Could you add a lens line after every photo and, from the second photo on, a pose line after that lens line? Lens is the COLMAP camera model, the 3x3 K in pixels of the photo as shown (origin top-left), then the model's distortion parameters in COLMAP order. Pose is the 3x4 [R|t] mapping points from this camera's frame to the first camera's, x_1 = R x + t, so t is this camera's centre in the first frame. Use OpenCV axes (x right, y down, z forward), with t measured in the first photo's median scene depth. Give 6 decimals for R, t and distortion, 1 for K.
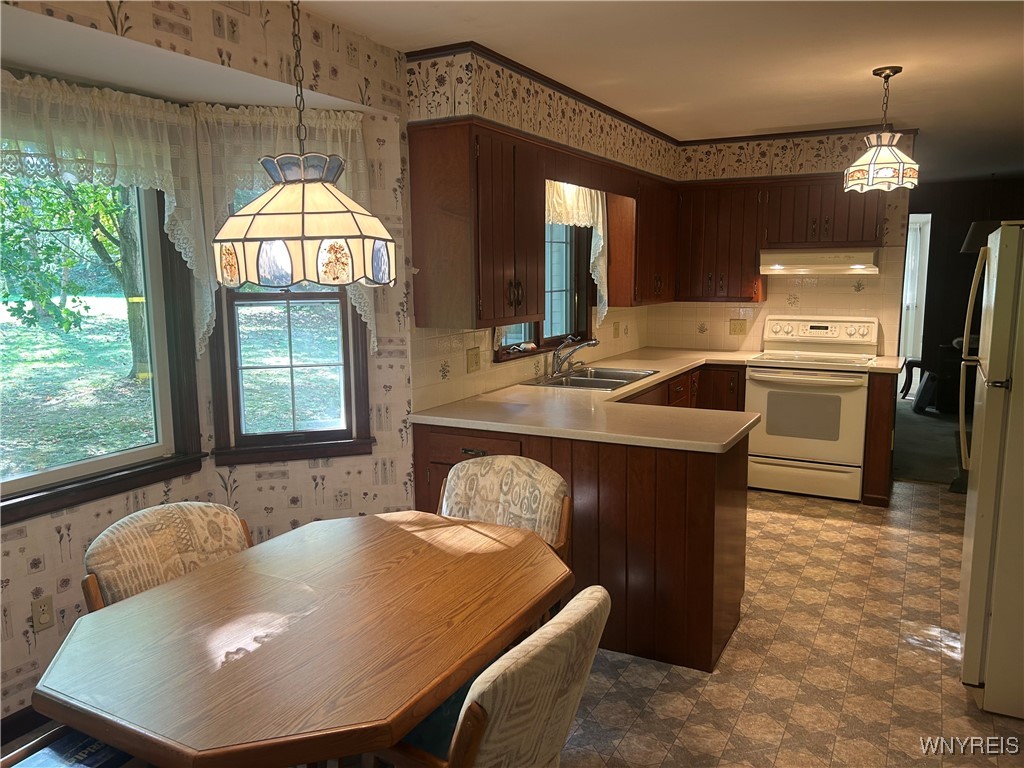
lens RADIAL K [[766.0, 0, 512.0], [0, 766.0, 384.0], [0, 0, 1]] dist [0.047916, -0.063260]
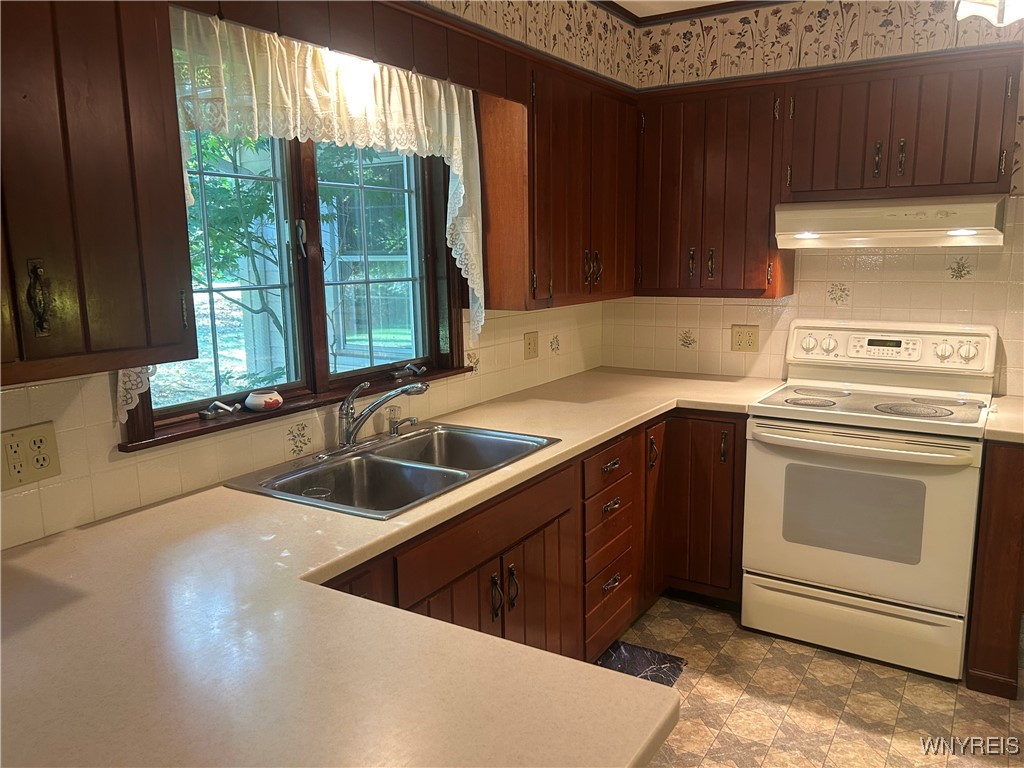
lens RADIAL K [[774.5, 0, 512.0], [0, 774.5, 384.0], [0, 0, 1]] dist [0.014583, -0.000435]
pose [[0.997463, 0.004181, -0.071070, 0.176053], [-0.002562, 0.999735, 0.022855, -0.058357], [0.071147, -0.022615, 0.997209, 0.435431]]
